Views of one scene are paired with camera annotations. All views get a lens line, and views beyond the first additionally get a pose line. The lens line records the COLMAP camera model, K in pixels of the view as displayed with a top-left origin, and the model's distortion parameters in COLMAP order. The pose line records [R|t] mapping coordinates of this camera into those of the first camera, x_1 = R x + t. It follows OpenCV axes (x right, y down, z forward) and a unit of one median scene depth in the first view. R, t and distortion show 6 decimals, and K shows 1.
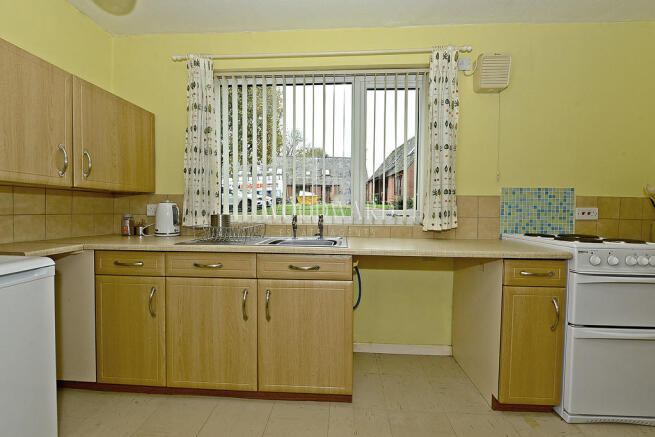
lens RADIAL K [[261.0, 0, 327.5], [0, 261.0, 218.5], [0, 0, 1]] dist [-0.000259, 0.000010]
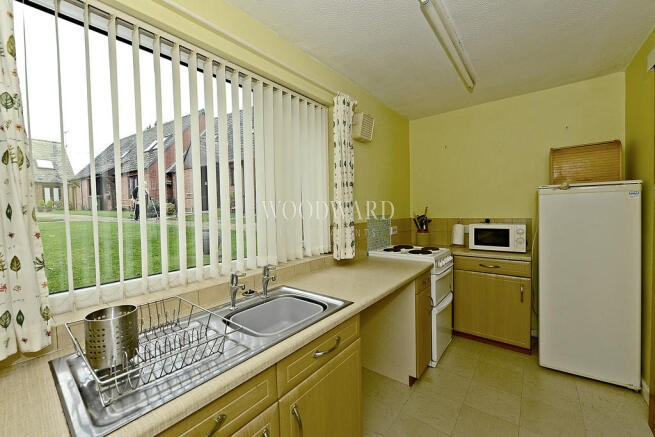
lens RADIAL K [[261.0, 0, 327.5], [0, 261.0, 218.5], [0, 0, 1]] dist [-0.000259, 0.000010]
pose [[0.563768, -0.050286, 0.824401, -0.530390], [0.052169, 0.998320, 0.025218, -0.151949], [-0.824284, 0.028792, 0.565444, 0.431591]]
